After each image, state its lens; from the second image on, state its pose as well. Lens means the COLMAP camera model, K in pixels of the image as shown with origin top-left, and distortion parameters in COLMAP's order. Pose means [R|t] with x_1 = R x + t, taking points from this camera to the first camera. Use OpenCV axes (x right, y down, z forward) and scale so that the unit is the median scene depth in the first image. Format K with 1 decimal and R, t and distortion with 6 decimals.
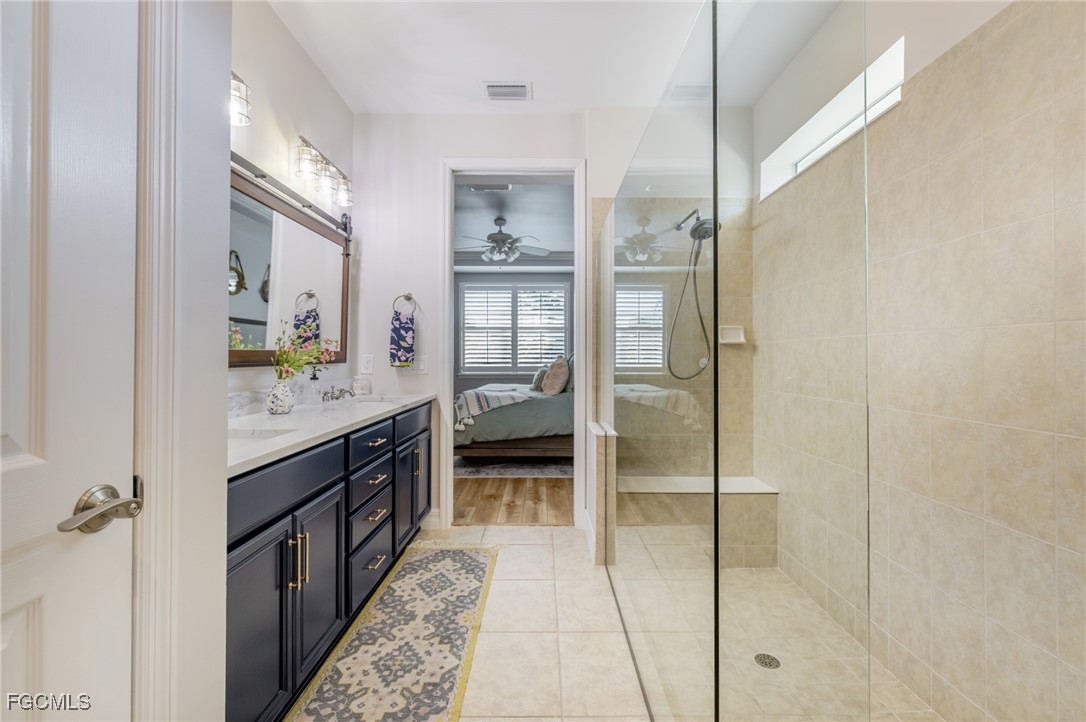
lens RADIAL K [[453.8, 0, 548.1], [0, 453.8, 353.7], [0, 0, 1]] dist [-0.000351, 0.000084]
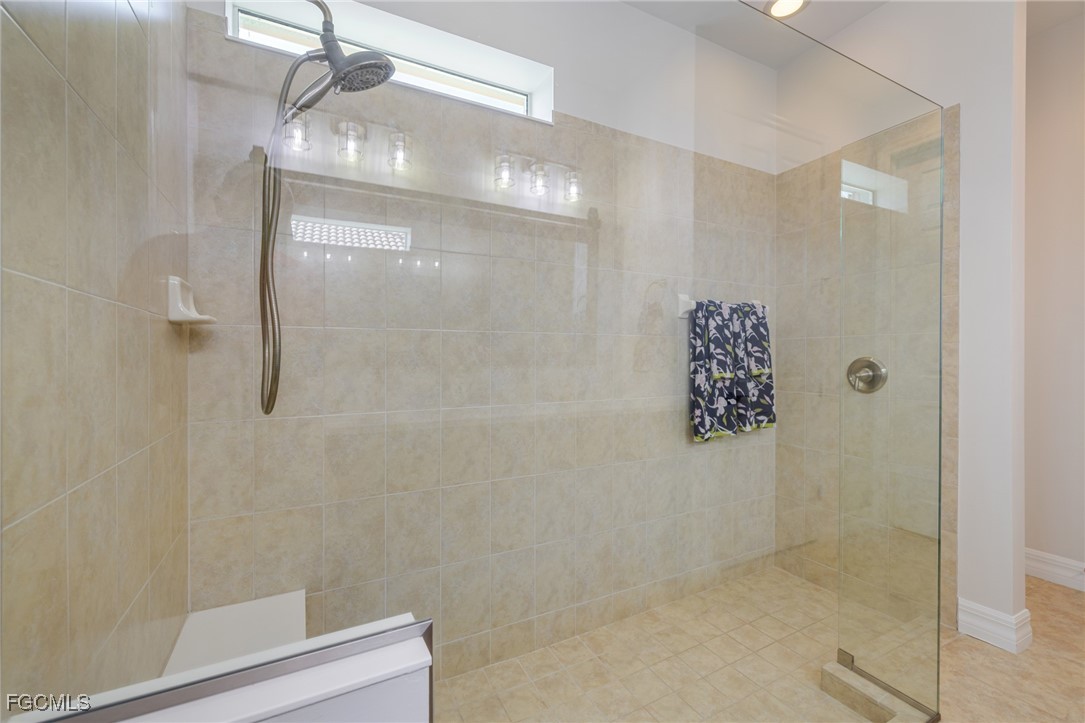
lens RADIAL K [[453.6, 0, 542.5], [0, 453.6, 361.5], [0, 0, 1]] dist [0.001454, -0.000150]
pose [[-0.448018, -0.008126, 0.893987, -0.221078], [-0.004771, 0.999966, 0.006698, 0.016360], [-0.894012, -0.001264, -0.448042, 1.602538]]
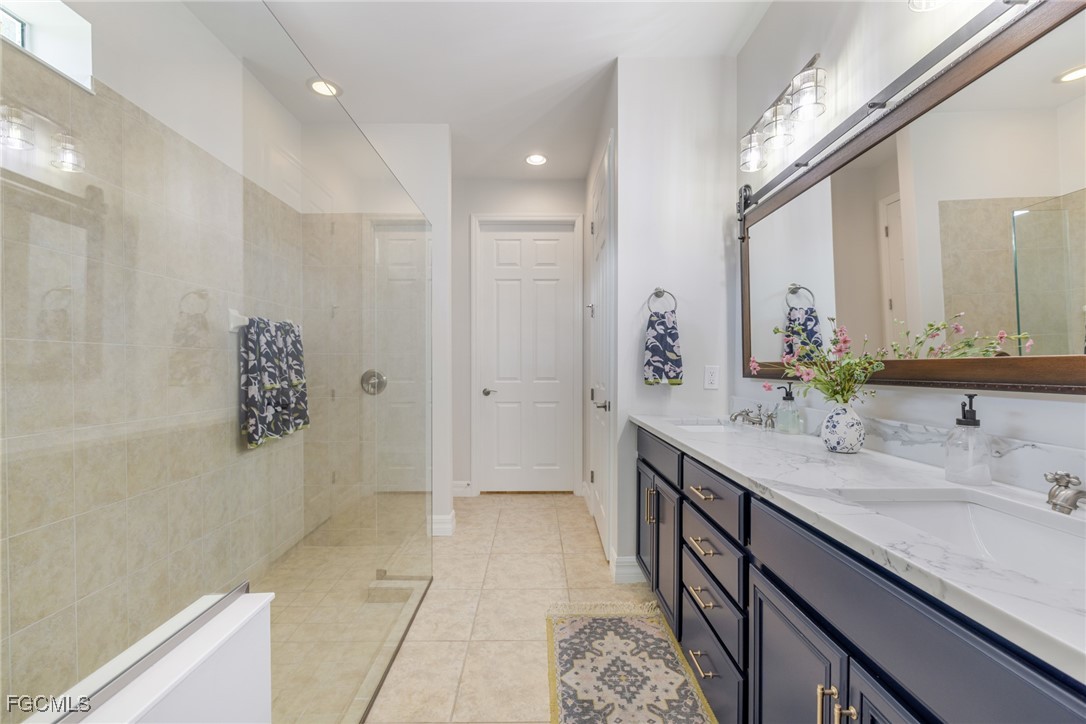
lens RADIAL K [[463.6, 0, 535.0], [0, 463.6, 376.2], [0, 0, 1]] dist [0.000790, 0.000167]
pose [[-0.999797, -0.003239, 0.019872, -0.158879], [-0.002909, 0.999858, 0.016612, 0.002692], [-0.019923, 0.016551, -0.999665, 2.046744]]
